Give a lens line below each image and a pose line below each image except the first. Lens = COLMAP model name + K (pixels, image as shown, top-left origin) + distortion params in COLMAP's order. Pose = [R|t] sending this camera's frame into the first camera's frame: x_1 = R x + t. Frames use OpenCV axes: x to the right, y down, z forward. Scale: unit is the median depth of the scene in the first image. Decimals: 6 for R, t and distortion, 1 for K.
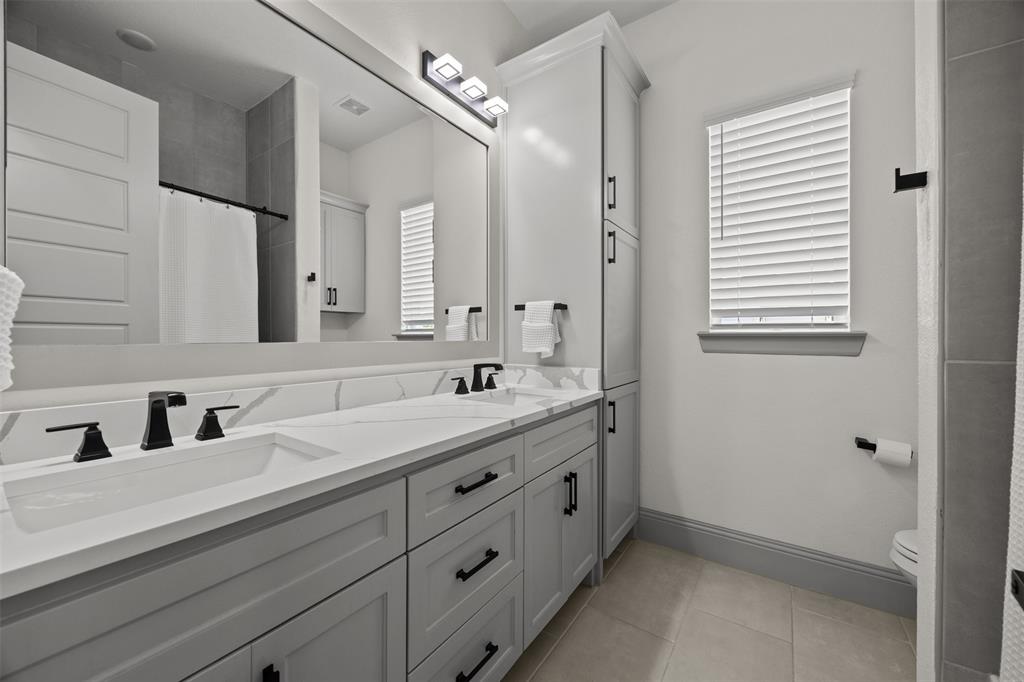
lens RADIAL K [[395.3, 0, 508.4], [0, 395.3, 339.8], [0, 0, 1]] dist [-0.002988, -0.000248]
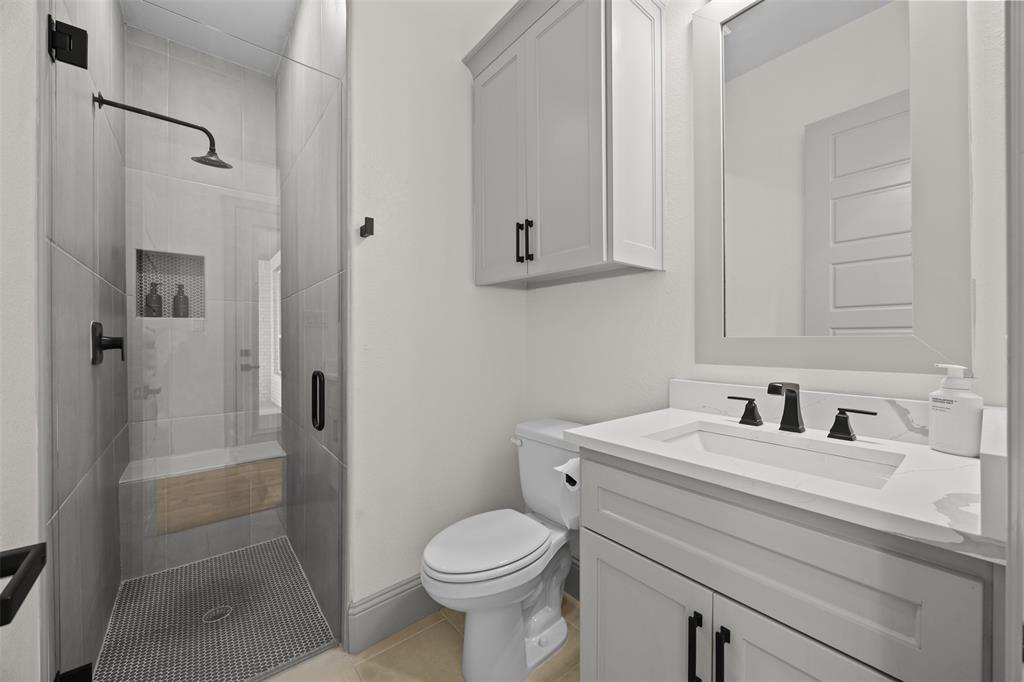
lens RADIAL K [[395.3, 0, 507.1], [0, 395.3, 340.7], [0, 0, 1]] dist [-0.002988, -0.000248]
pose [[-0.269748, 0.021356, -0.962694, 0.479696], [0.002782, 0.999767, 0.021399, -0.024221], [0.962927, 0.003094, -0.269745, 0.506341]]
